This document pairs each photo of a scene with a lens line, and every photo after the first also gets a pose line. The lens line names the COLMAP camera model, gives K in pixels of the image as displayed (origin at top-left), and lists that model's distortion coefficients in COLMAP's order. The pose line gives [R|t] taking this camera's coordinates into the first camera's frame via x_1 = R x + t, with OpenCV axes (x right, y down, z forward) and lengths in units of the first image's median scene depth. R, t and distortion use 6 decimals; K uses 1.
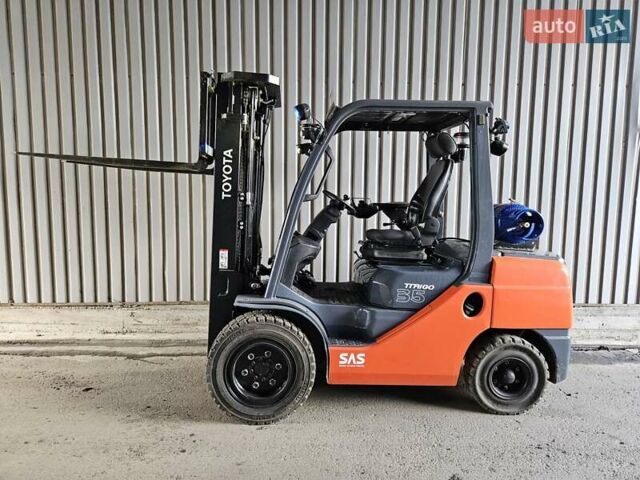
lens RADIAL K [[425.7, 0, 319.5], [0, 425.7, 235.2], [0, 0, 1]] dist [0.062195, -0.030958]
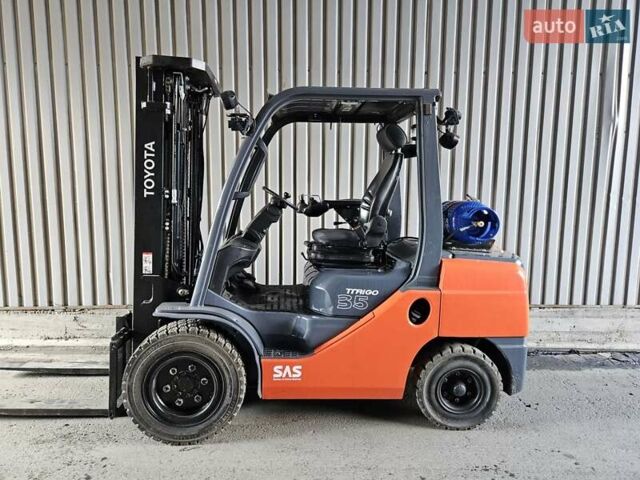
lens RADIAL K [[425.7, 0, 317.4], [0, 425.7, 234.9], [0, 0, 1]] dist [0.062195, -0.030958]
pose [[0.999991, -0.003959, 0.001301, 0.136125], [0.003941, 0.999908, 0.012998, -0.014328], [-0.001352, -0.012993, 0.999915, 0.085508]]
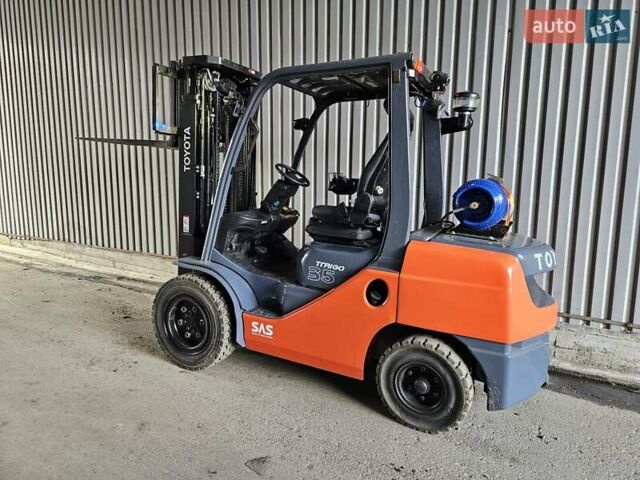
lens RADIAL K [[425.7, 0, 320.0], [0, 425.7, 234.9], [0, 0, 1]] dist [0.062195, -0.030958]
pose [[0.857057, 0.073593, -0.509938, 0.676482], [-0.057220, 0.997219, 0.047748, 0.009065], [0.512034, -0.011744, 0.858885, 0.192113]]
